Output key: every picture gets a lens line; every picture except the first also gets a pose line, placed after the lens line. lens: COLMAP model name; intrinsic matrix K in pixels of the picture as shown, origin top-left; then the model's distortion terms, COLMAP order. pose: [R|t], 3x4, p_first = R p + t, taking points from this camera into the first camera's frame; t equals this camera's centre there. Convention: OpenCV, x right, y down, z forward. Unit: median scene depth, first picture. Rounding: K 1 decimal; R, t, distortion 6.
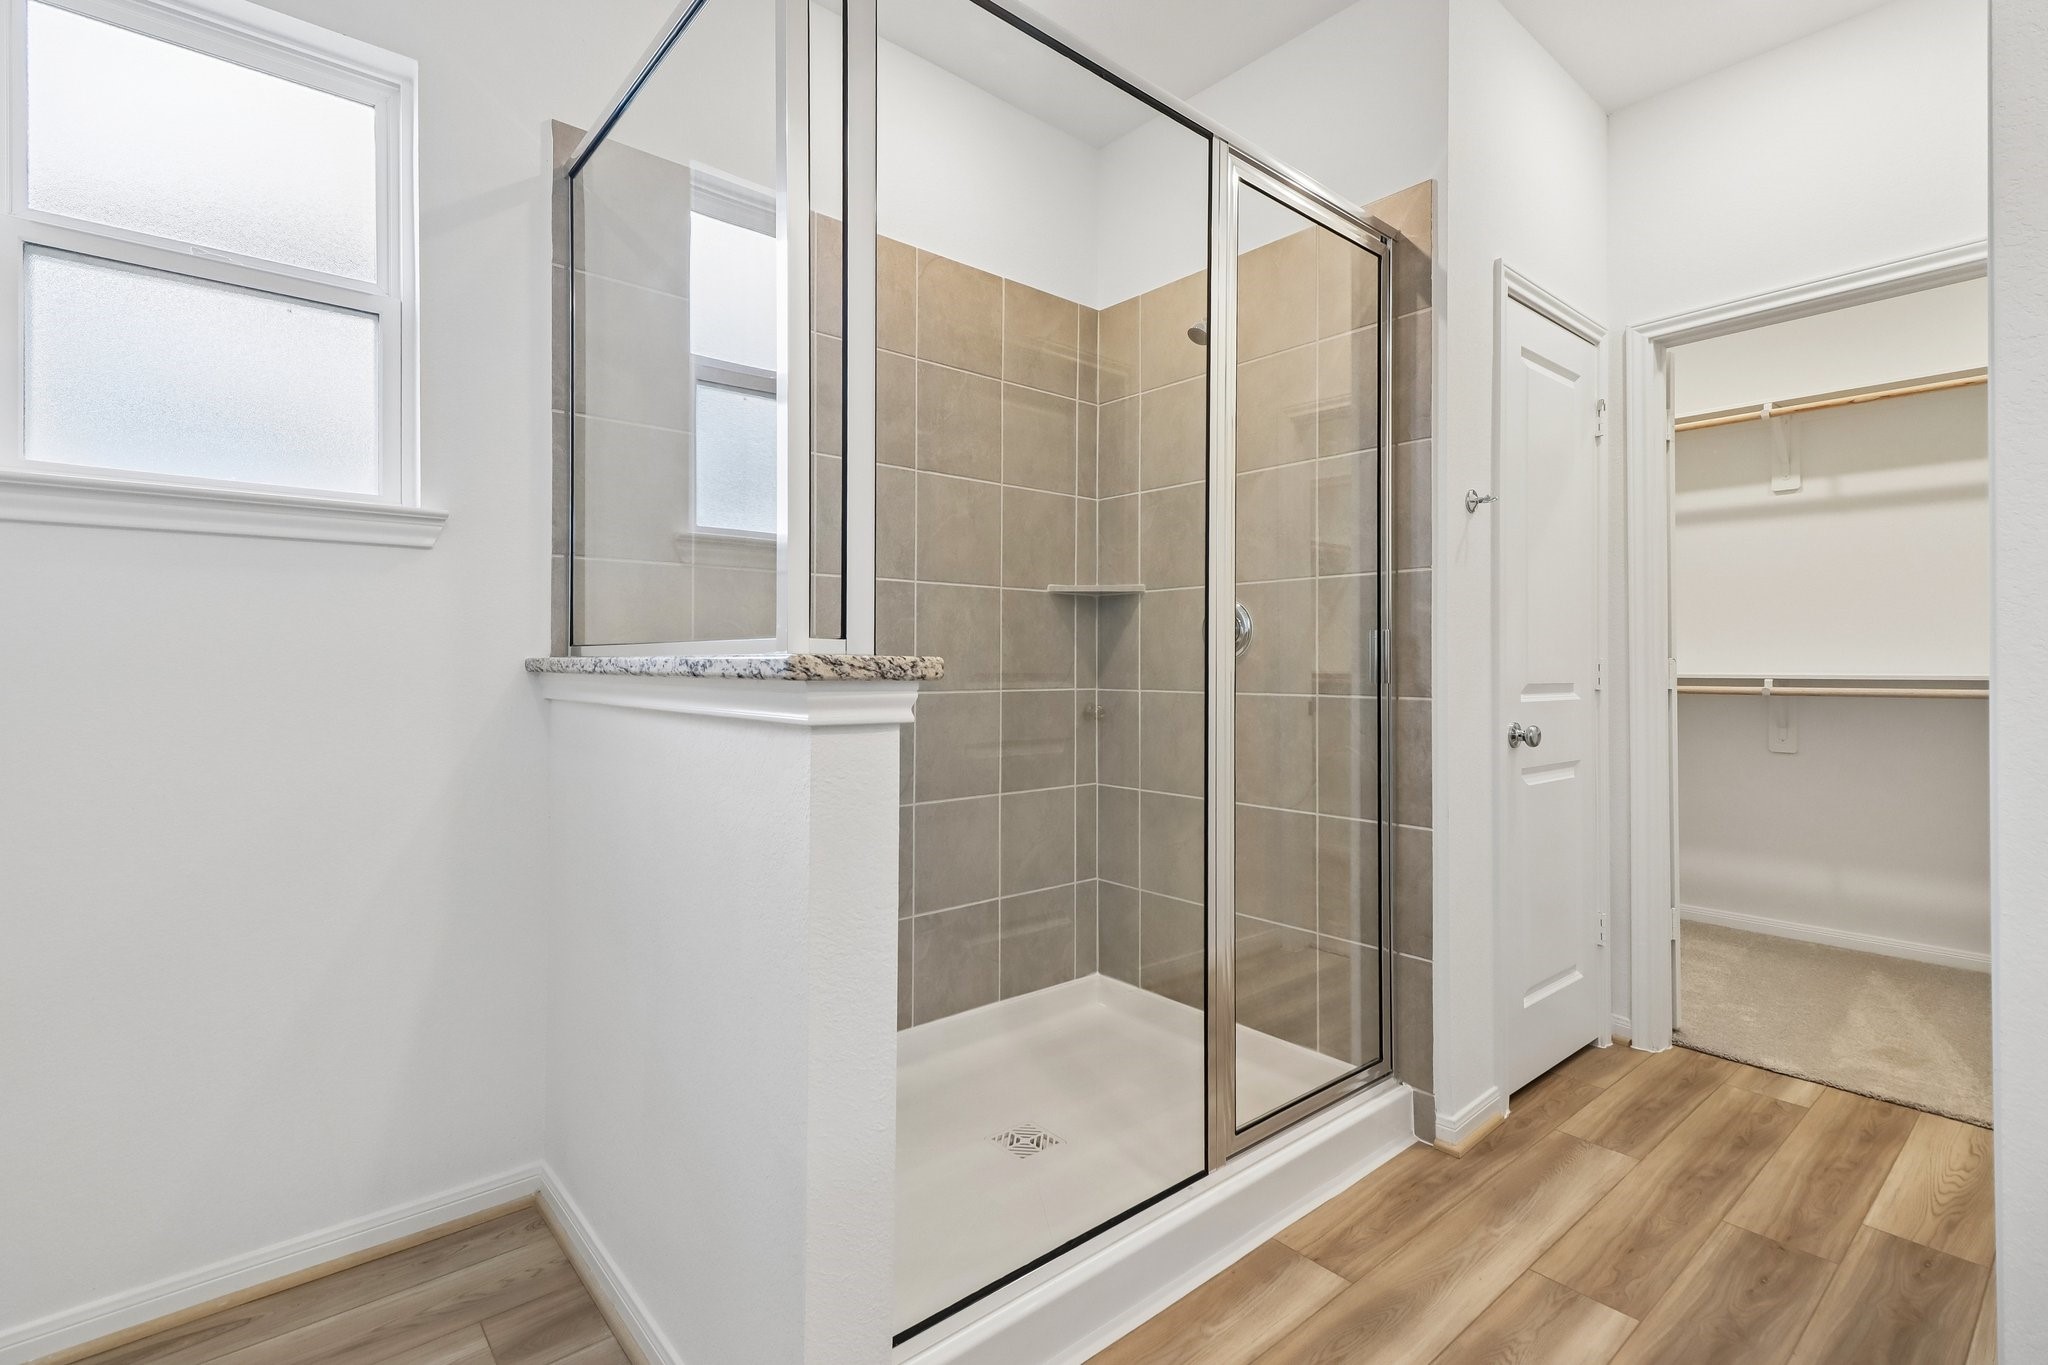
lens RADIAL K [[926.2, 0, 969.1], [0, 926.2, 653.0], [0, 0, 1]] dist [0.017560, -0.000244]
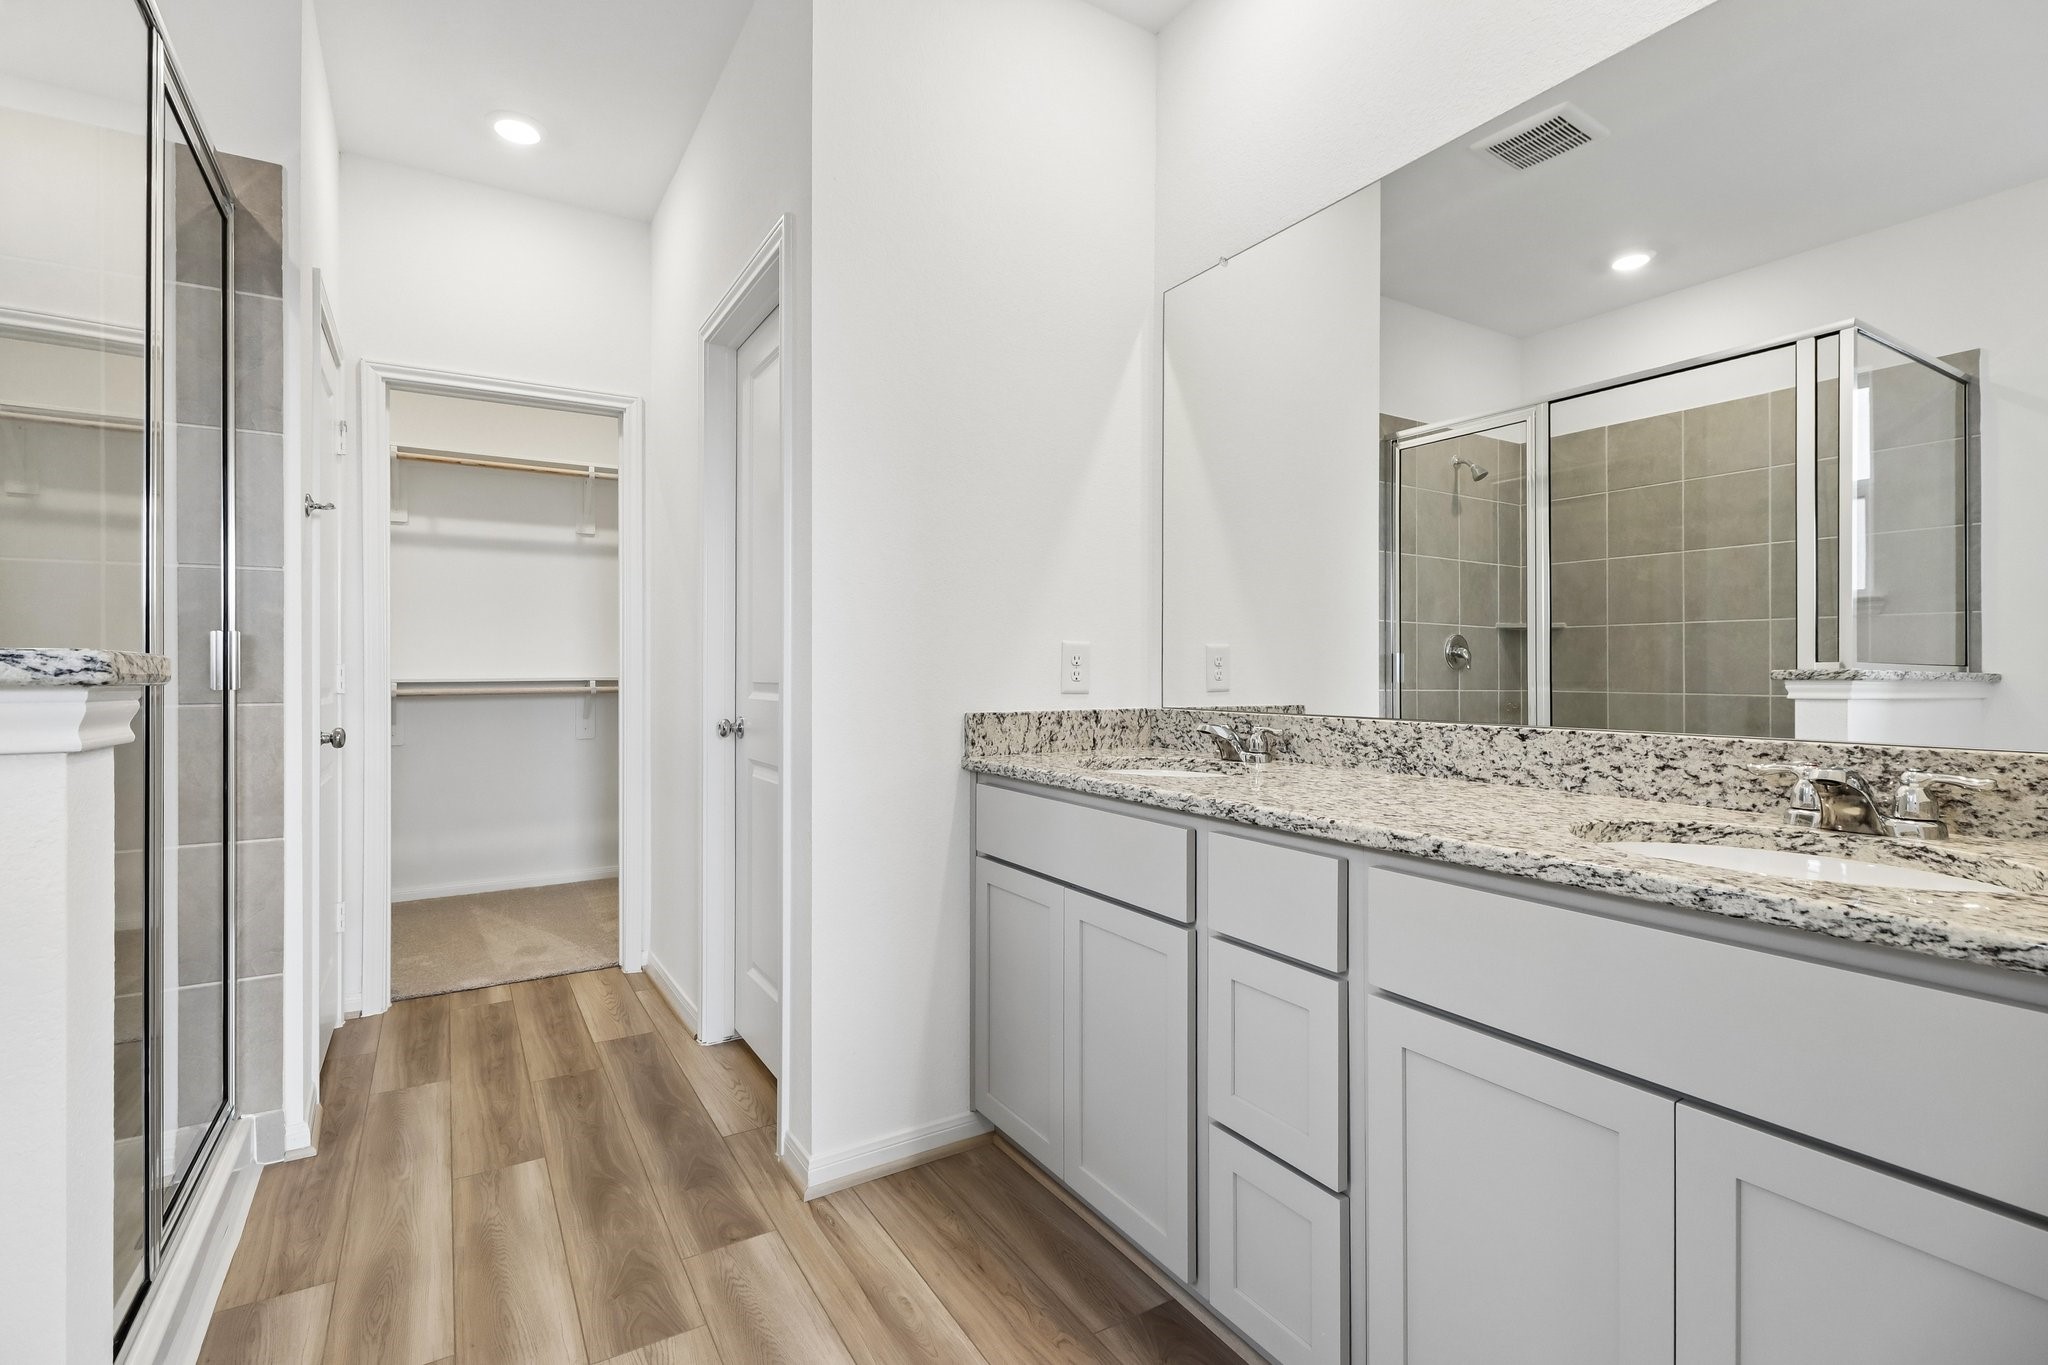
lens RADIAL K [[955.4, 0, 1015.8], [0, 955.4, 672.7], [0, 0, 1]] dist [0.013085, -0.000675]
pose [[0.154401, 0.004110, 0.988000, -0.447602], [-0.019104, 0.999817, -0.001174, 0.004076], [-0.987824, -0.018693, 0.154451, 0.110643]]
